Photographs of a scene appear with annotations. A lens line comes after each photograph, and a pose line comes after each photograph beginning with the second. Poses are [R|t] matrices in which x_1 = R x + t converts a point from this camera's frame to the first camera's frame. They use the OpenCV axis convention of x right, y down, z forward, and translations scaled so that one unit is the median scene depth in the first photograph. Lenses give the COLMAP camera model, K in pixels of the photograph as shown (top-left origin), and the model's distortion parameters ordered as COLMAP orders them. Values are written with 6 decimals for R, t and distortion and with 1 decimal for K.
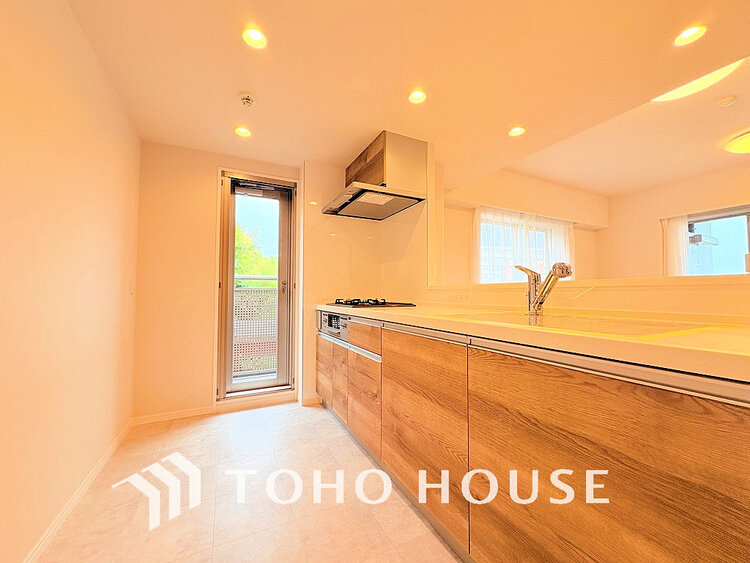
lens RADIAL K [[297.4, 0, 375.6], [0, 297.4, 283.6], [0, 0, 1]] dist [-0.006147, 0.001129]
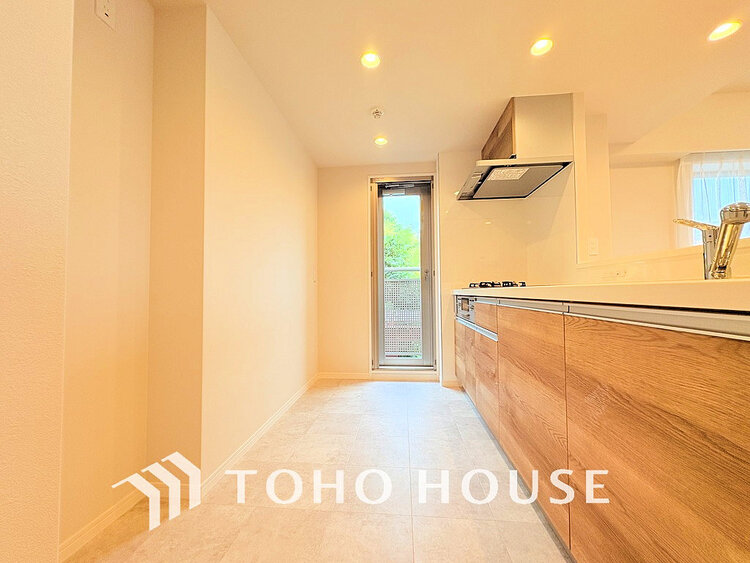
lens RADIAL K [[297.4, 0, 373.3], [0, 297.4, 284.7], [0, 0, 1]] dist [-0.006147, 0.001129]
pose [[0.845032, -0.018665, -0.534390, 0.150451], [0.025224, 0.999669, 0.004970, 0.051799], [0.534121, -0.017679, 0.845223, -0.020124]]
